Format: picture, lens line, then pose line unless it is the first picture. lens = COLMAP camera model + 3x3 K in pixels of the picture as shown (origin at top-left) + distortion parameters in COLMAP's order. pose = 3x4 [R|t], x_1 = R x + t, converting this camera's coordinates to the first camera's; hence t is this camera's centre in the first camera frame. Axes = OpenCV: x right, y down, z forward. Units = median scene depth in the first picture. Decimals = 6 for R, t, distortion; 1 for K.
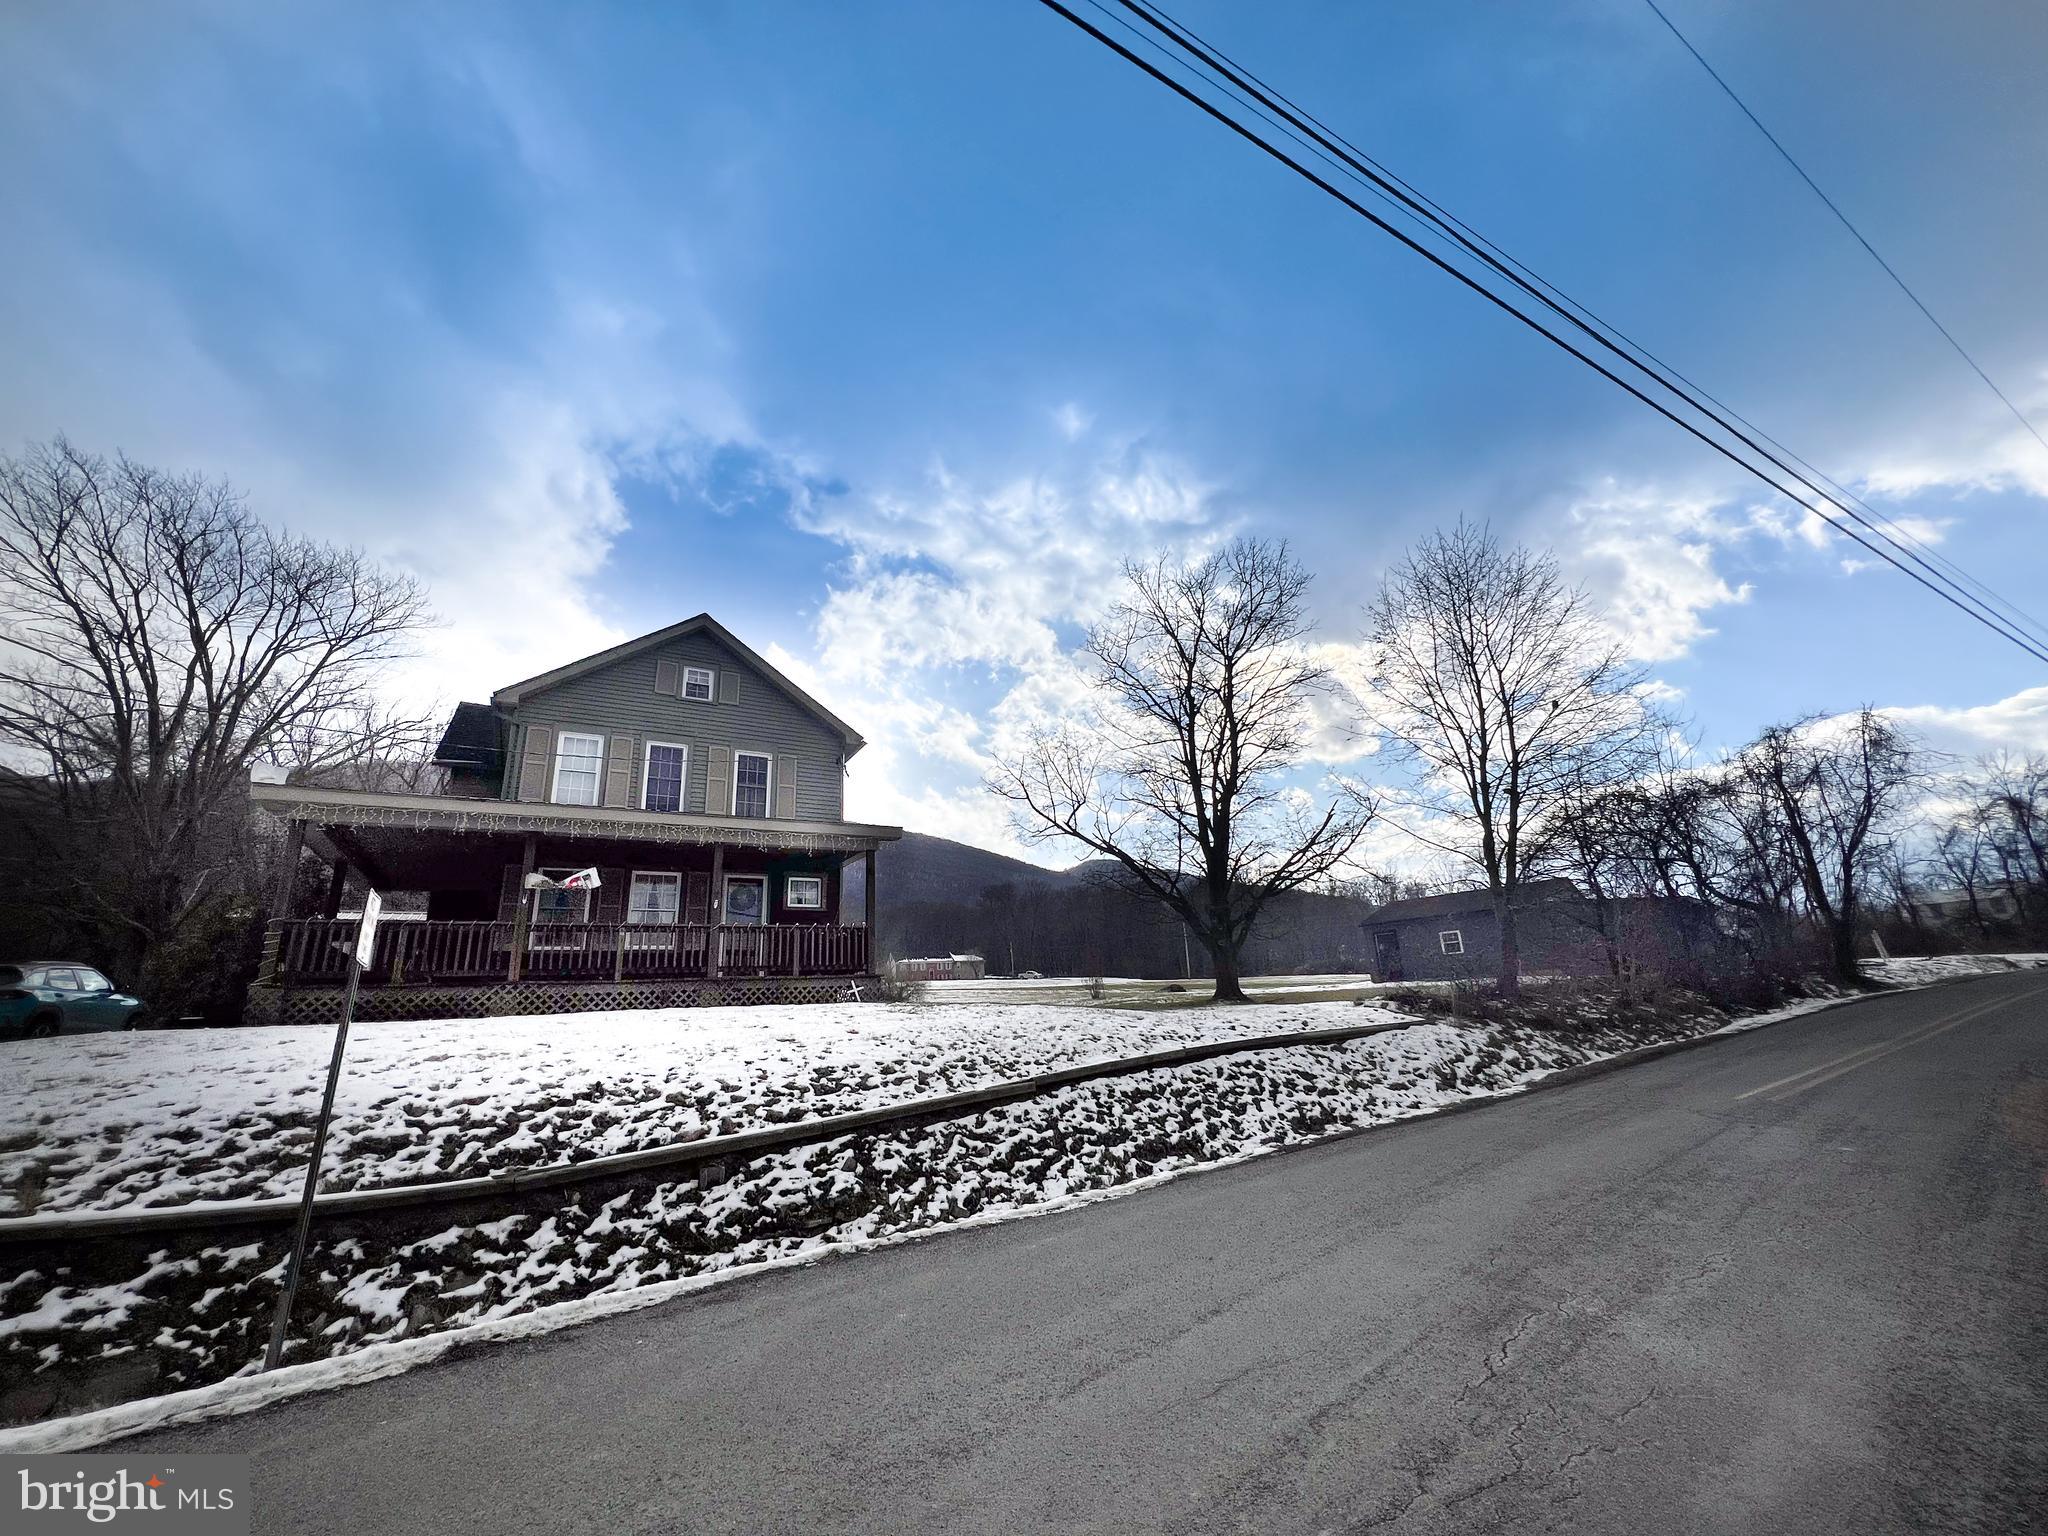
lens RADIAL K [[815.2, 0, 1024.2], [0, 815.2, 763.8], [0, 0, 1]] dist [-0.000962, -0.000239]
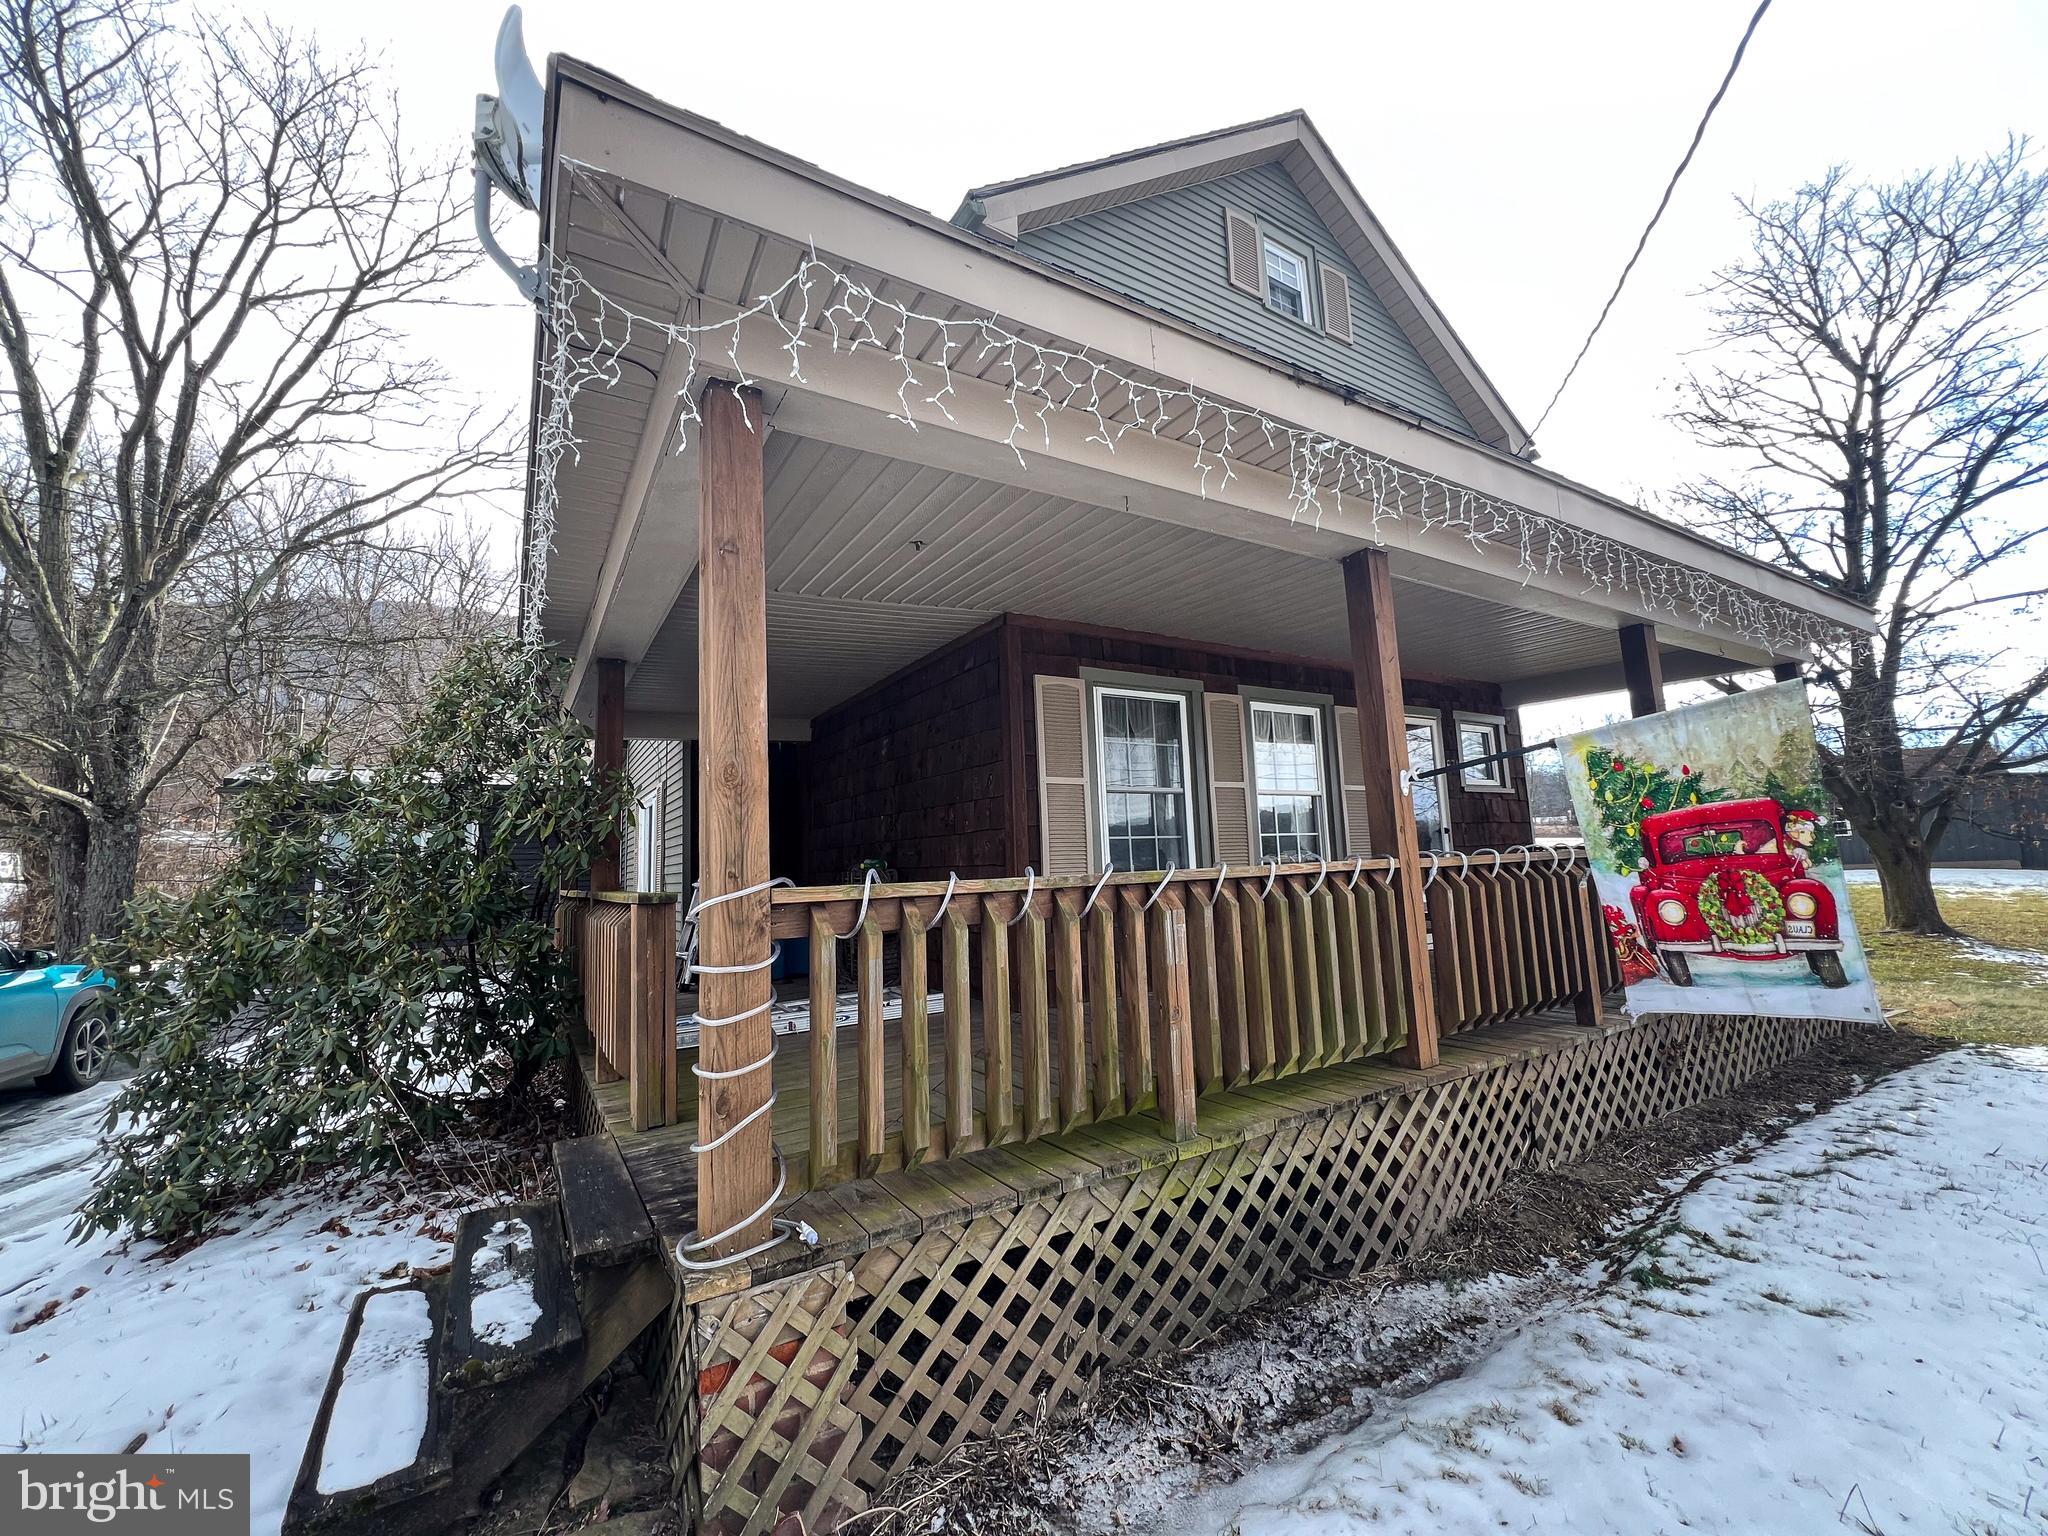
lens RADIAL K [[820.9, 0, 1015.2], [0, 820.9, 766.5], [0, 0, 1]] dist [0.001827, 0.000247]
pose [[0.999560, 0.017364, 0.024054, -0.978142], [-0.021290, 0.984507, 0.174045, 0.149735], [-0.020659, -0.174481, 0.984444, 0.932998]]
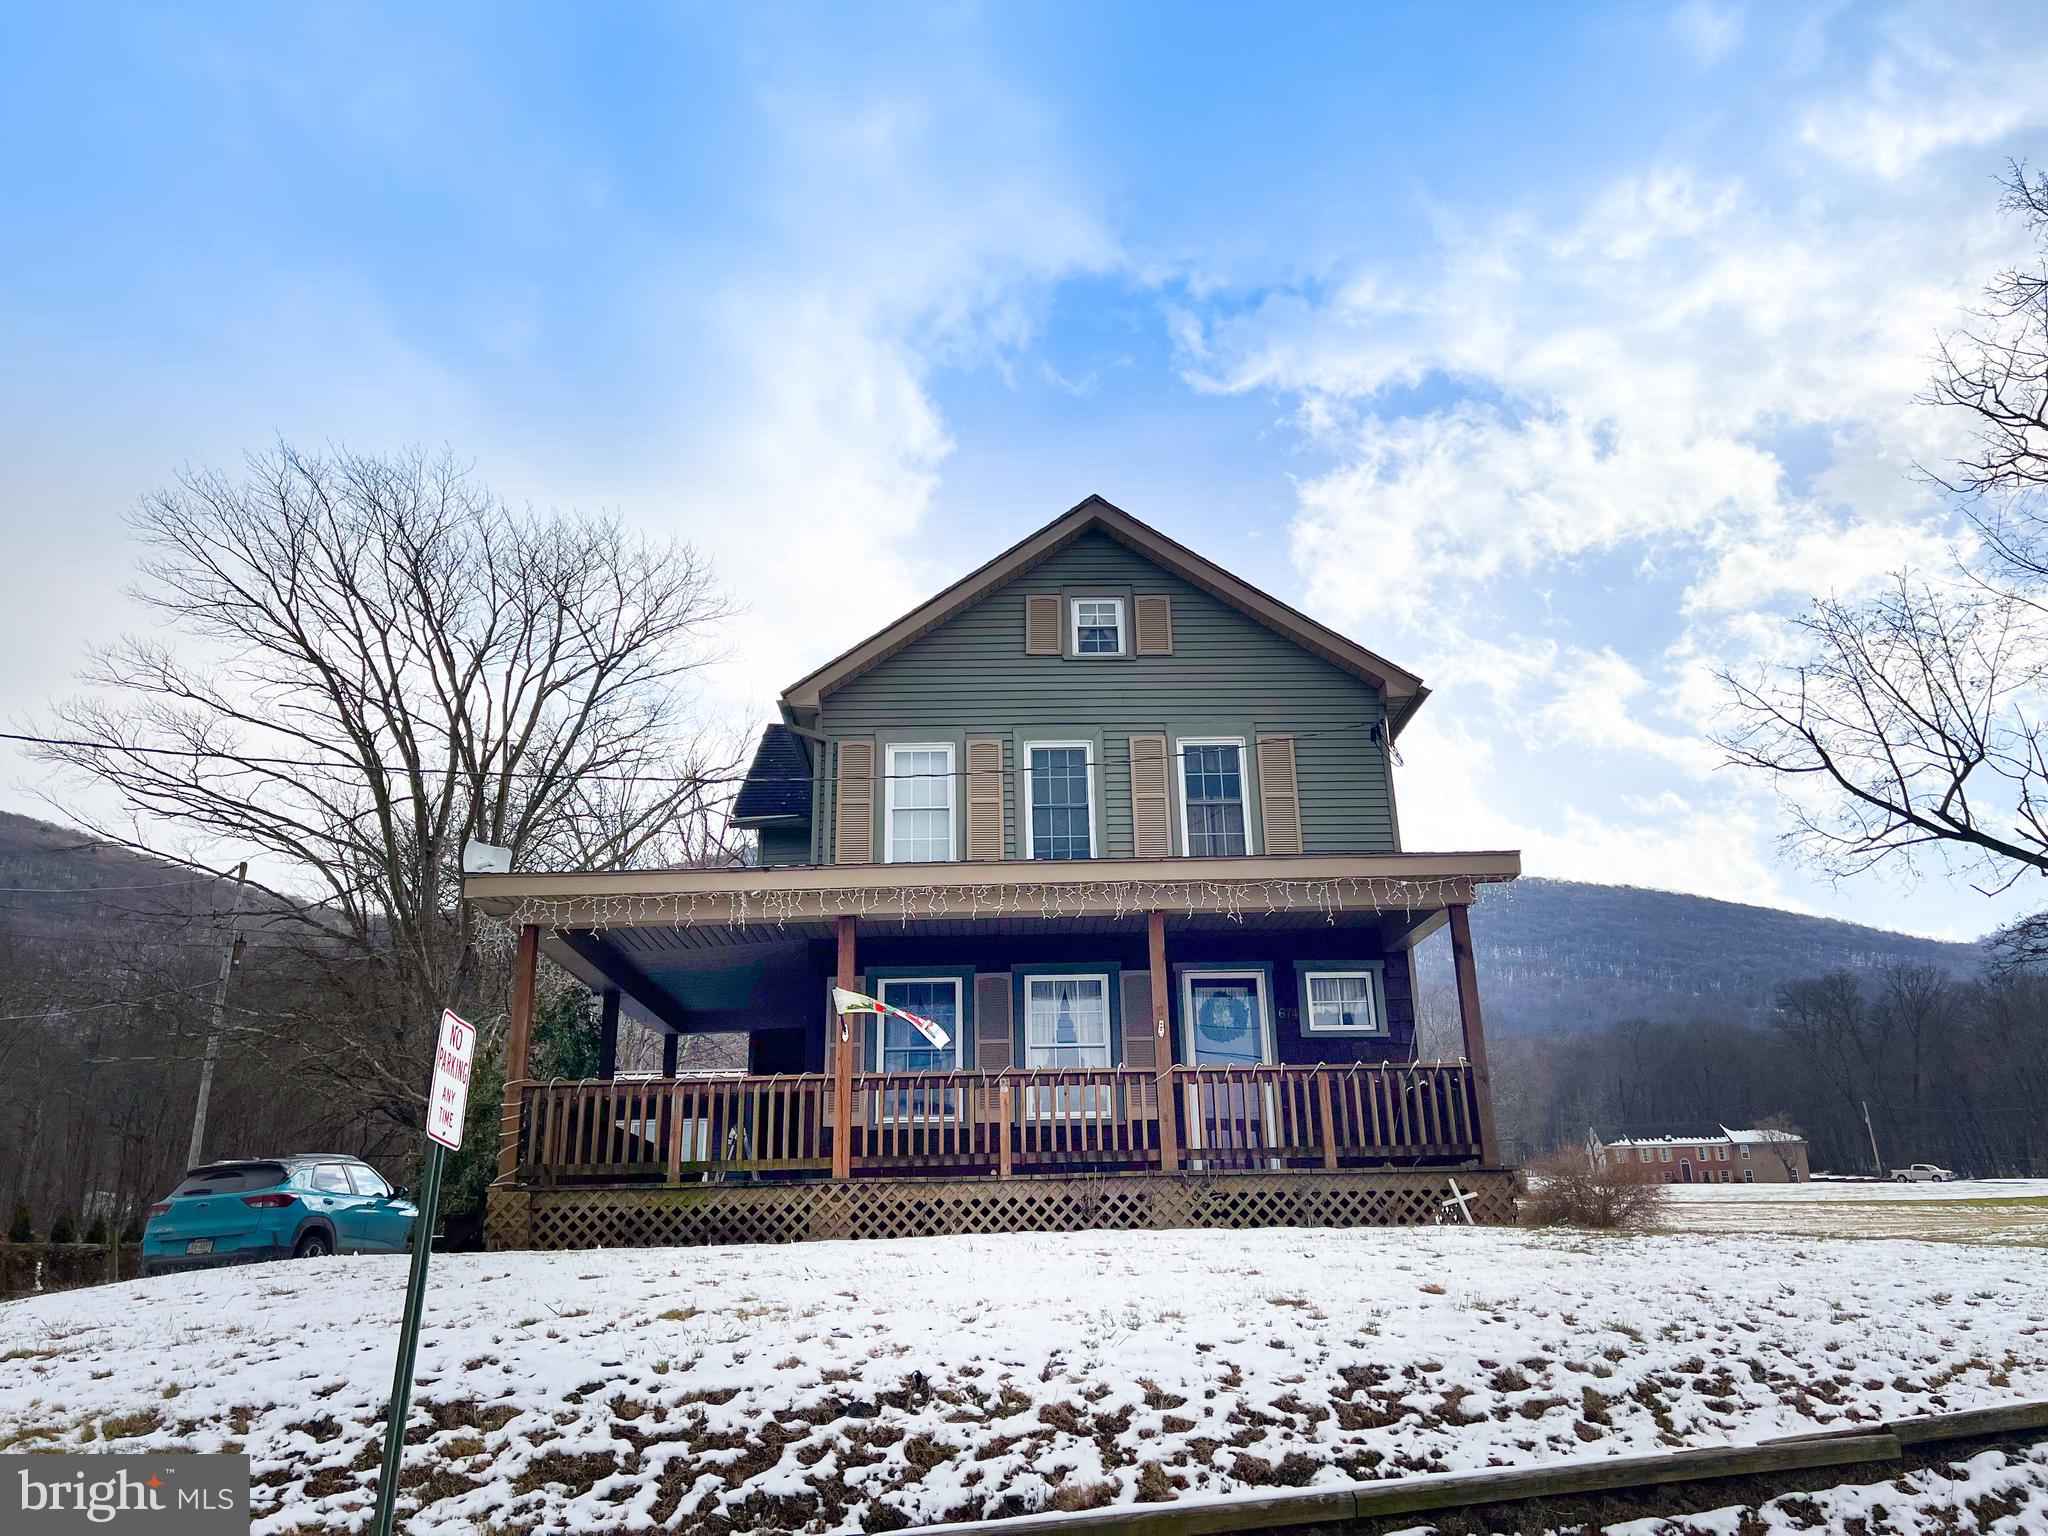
lens RADIAL K [[1533.9, 0, 1024.0], [0, 1533.9, 768.0], [0, 0, 1]] dist [0.065107, -0.067025]
pose [[0.876053, -0.124109, -0.465970, 0.033902], [0.123514, 0.991828, -0.031954, 0.039169], [0.466128, -0.029560, 0.884223, 0.137368]]
